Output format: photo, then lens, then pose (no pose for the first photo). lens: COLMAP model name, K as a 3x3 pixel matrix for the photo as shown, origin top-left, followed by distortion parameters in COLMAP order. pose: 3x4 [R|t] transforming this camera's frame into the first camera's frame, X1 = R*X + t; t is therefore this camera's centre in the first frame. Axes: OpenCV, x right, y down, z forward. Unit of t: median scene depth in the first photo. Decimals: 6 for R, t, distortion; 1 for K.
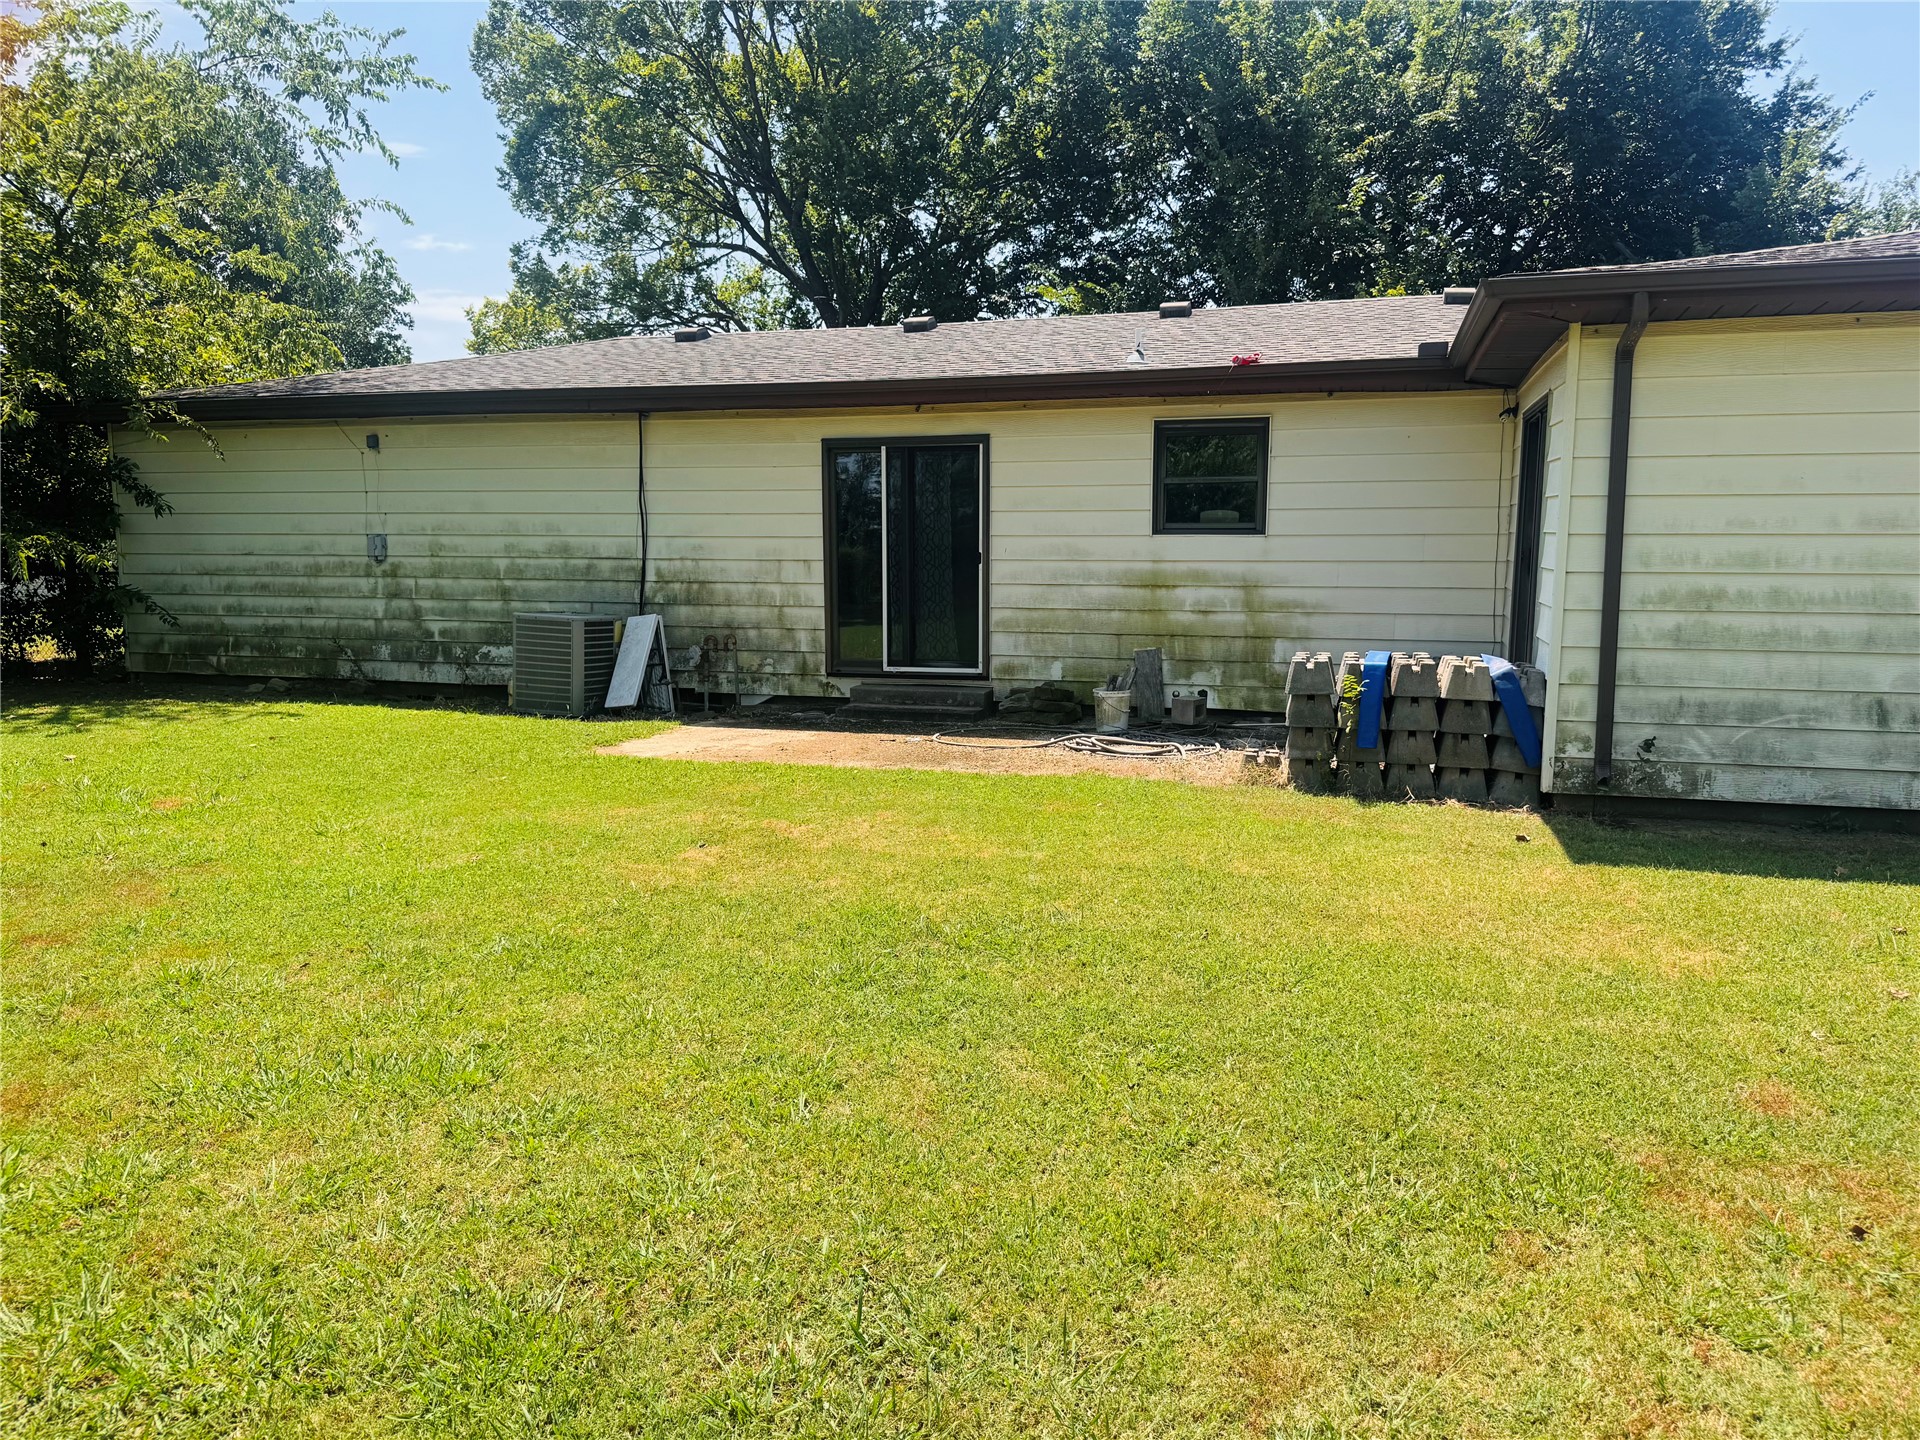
lens RADIAL K [[1307.9, 0, 964.7], [0, 1307.9, 723.4], [0, 0, 1]] dist [-0.004733, -0.021328]
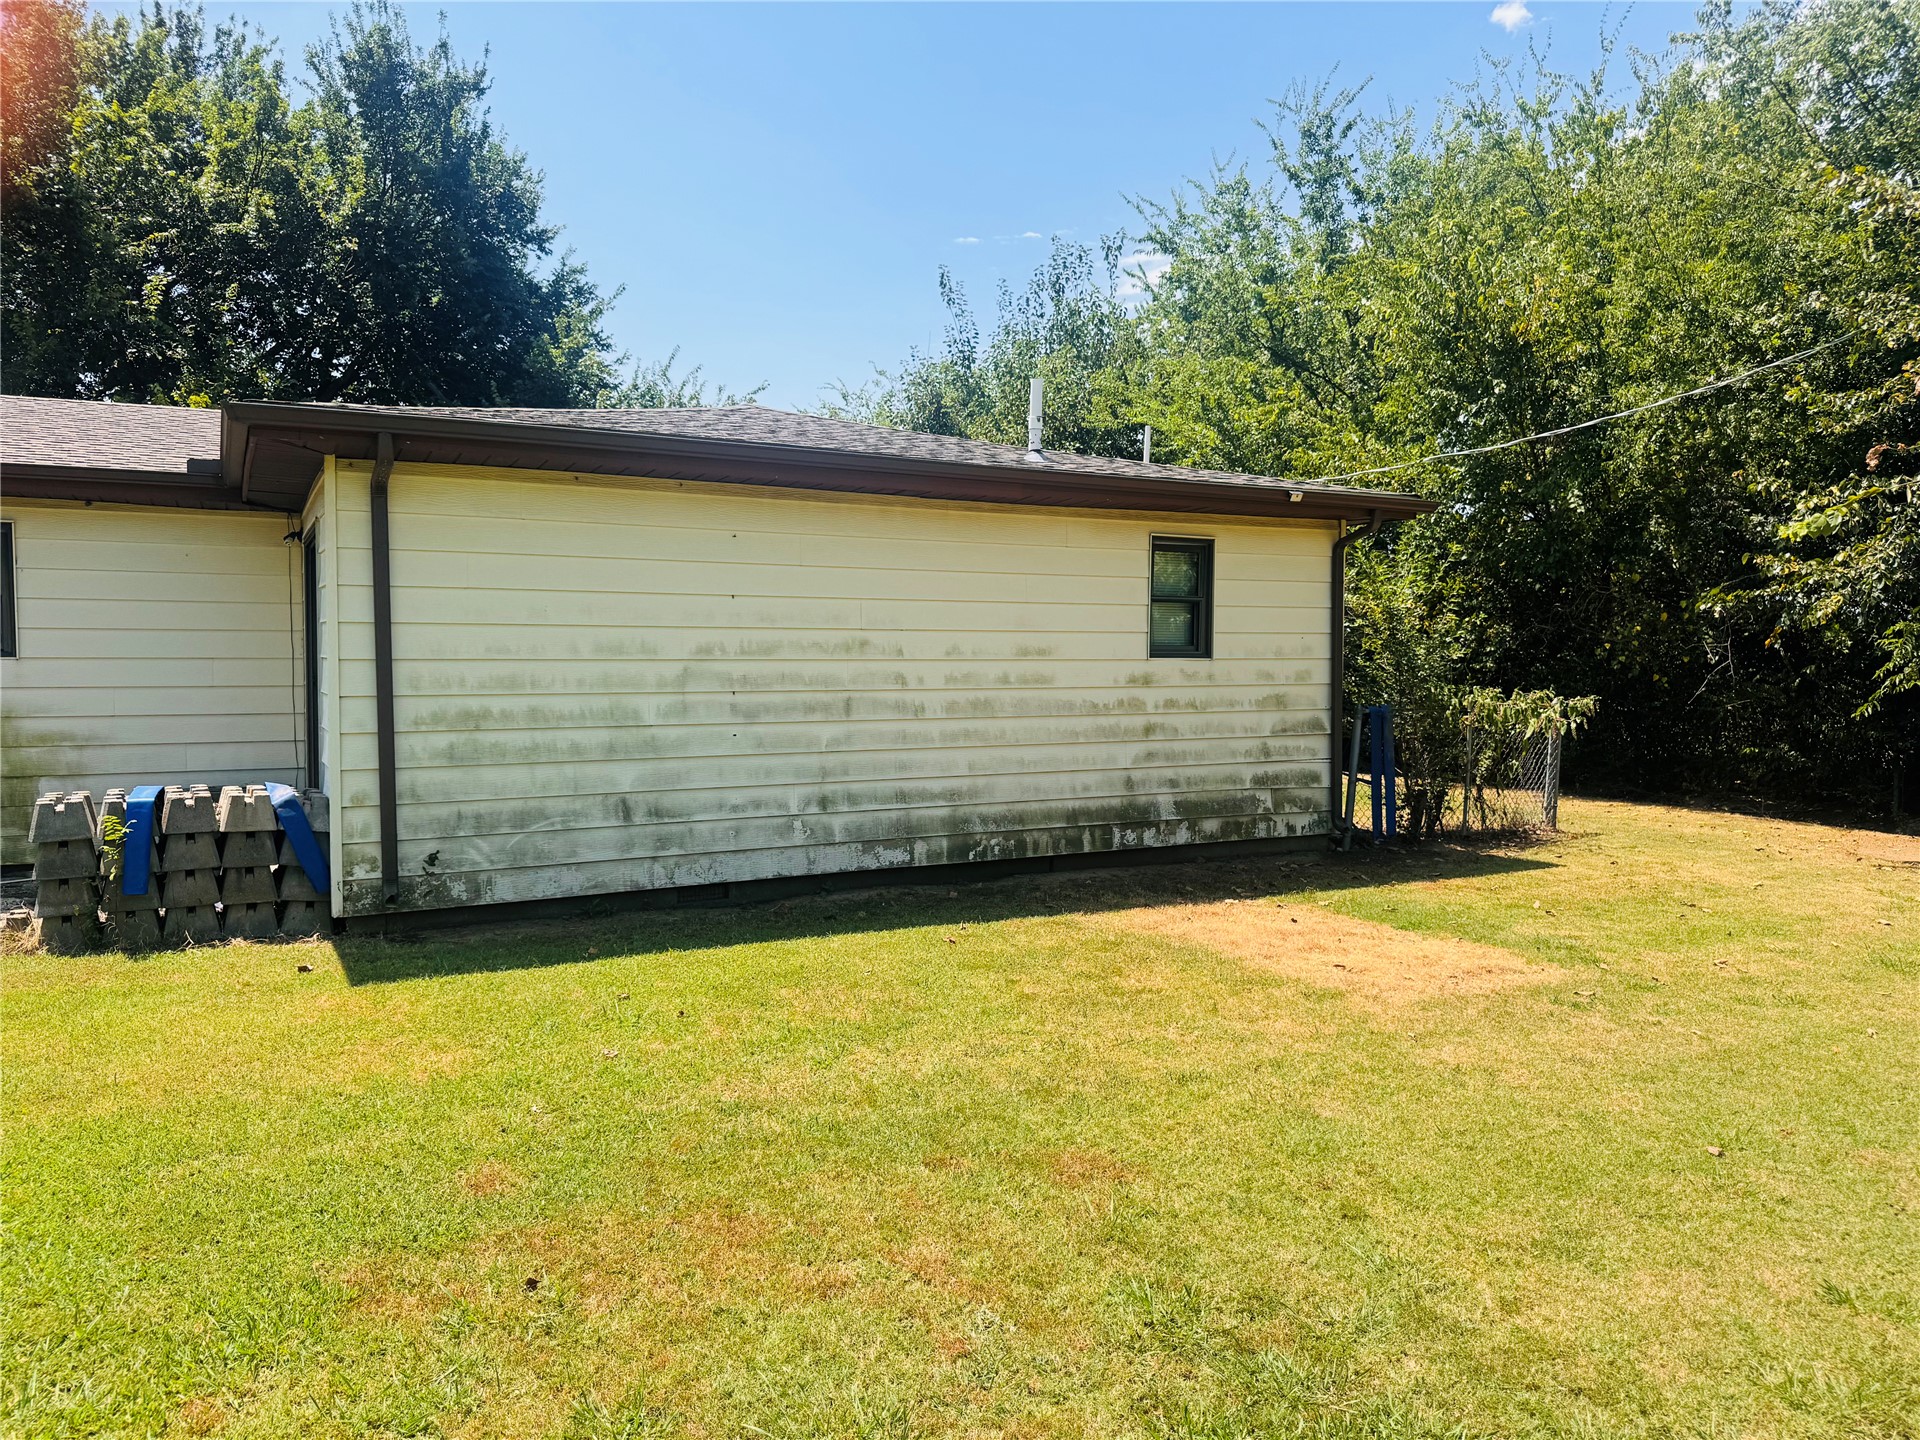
lens RADIAL K [[1307.9, 0, 962.6], [0, 1307.9, 728.0], [0, 0, 1]] dist [-0.004733, -0.021328]
pose [[0.696243, -0.036023, 0.716902, 0.071820], [0.098576, 0.994076, -0.045785, 0.001977], [-0.711005, 0.102546, 0.695669, -0.044153]]
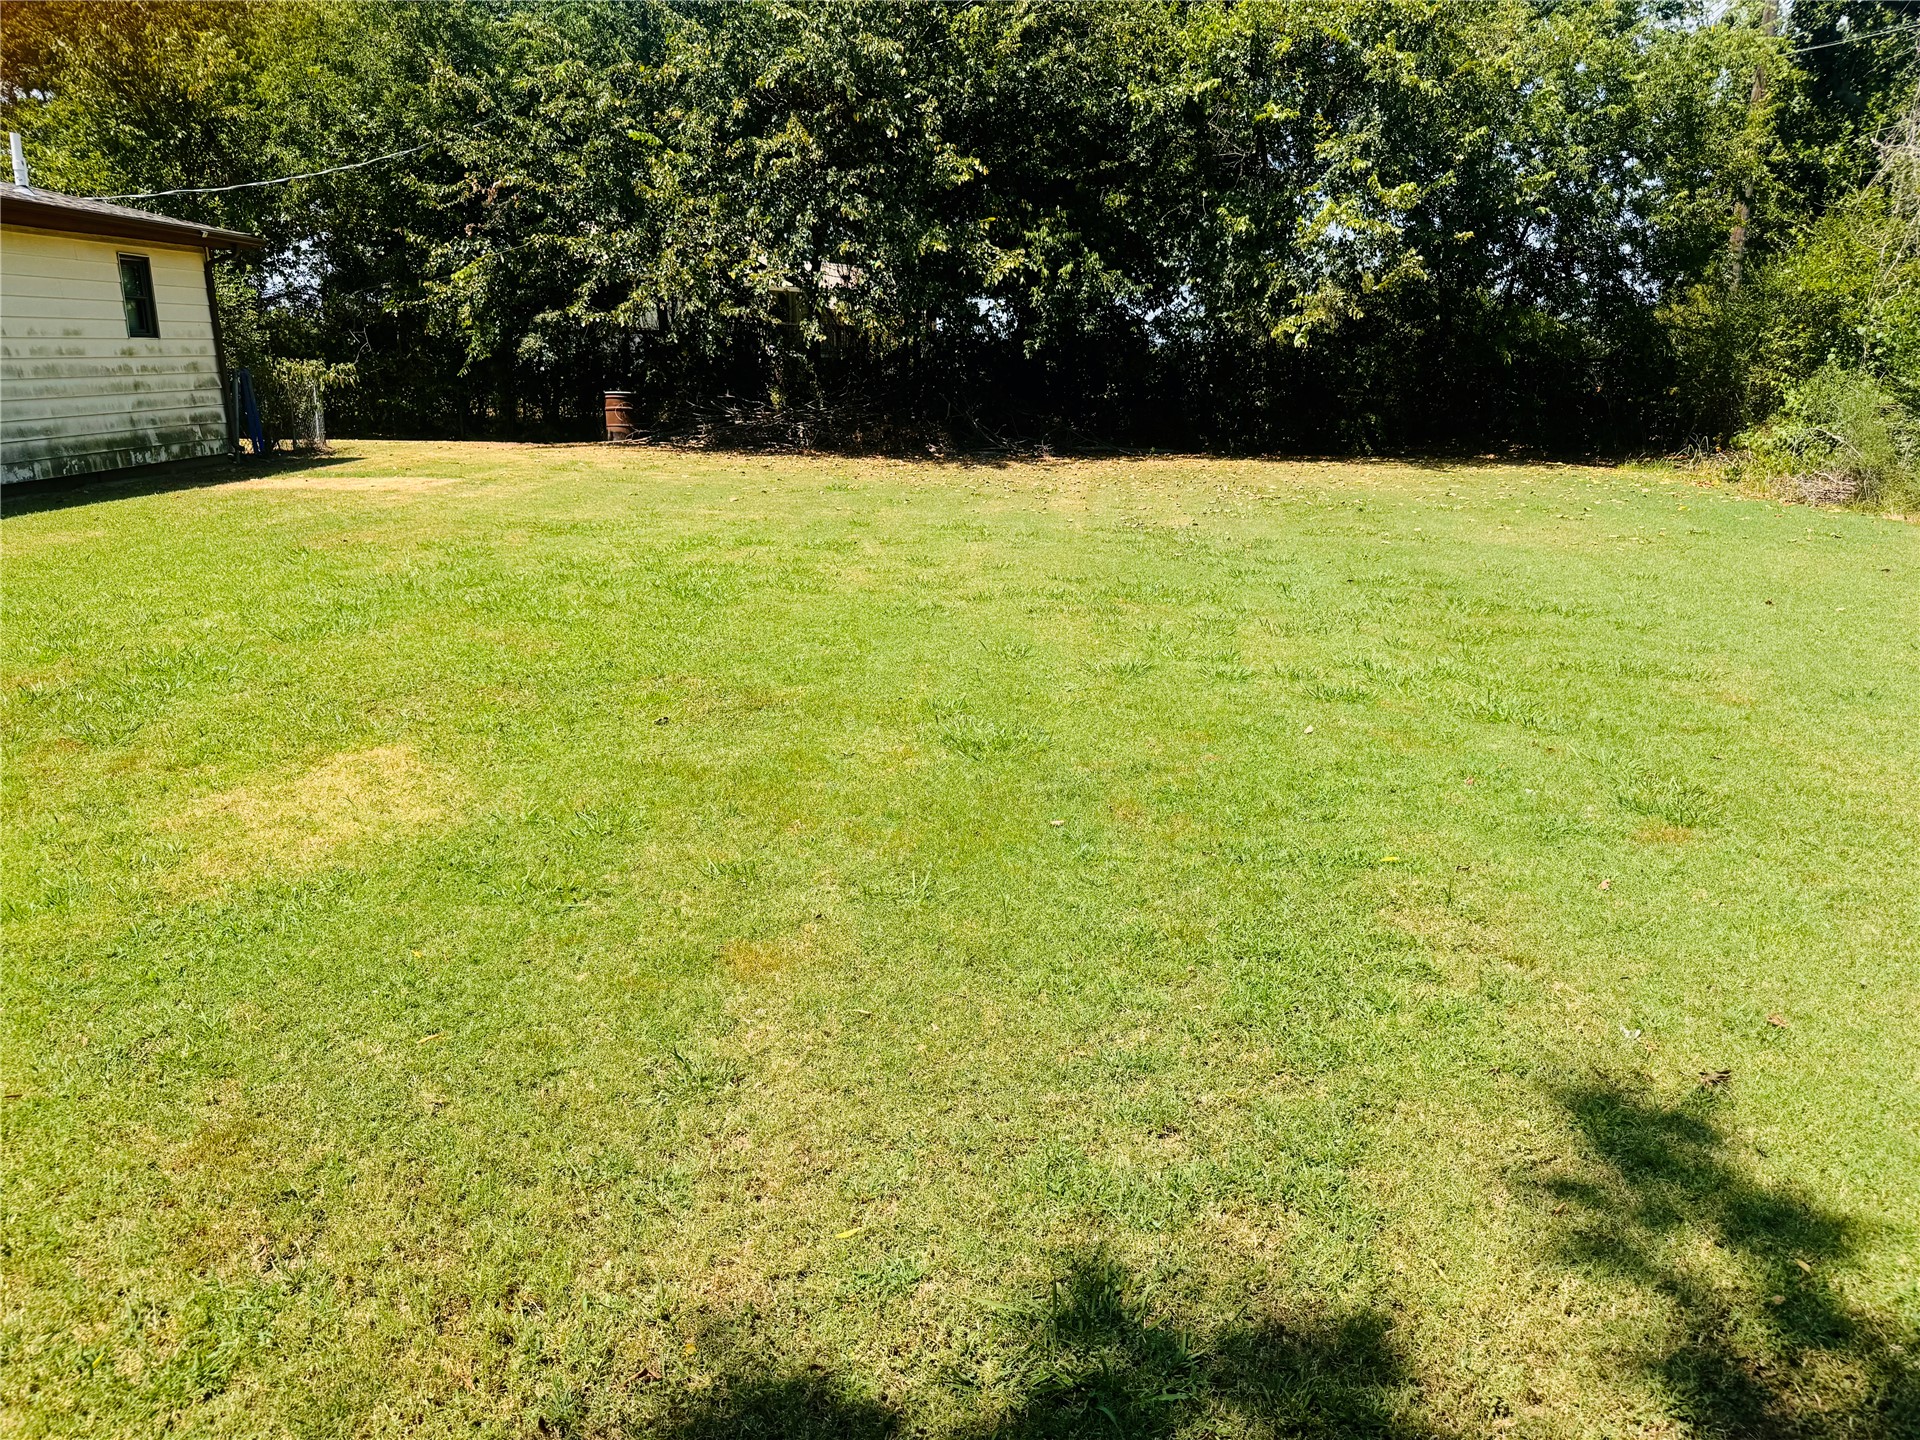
lens RADIAL K [[1307.9, 0, 966.6], [0, 1307.9, 723.6], [0, 0, 1]] dist [-0.004733, -0.021328]
pose [[-0.323071, -0.257648, 0.910627, -1.395957], [0.127650, 0.941570, 0.311690, -0.009534], [-0.937726, 0.216939, -0.271306, 0.220570]]
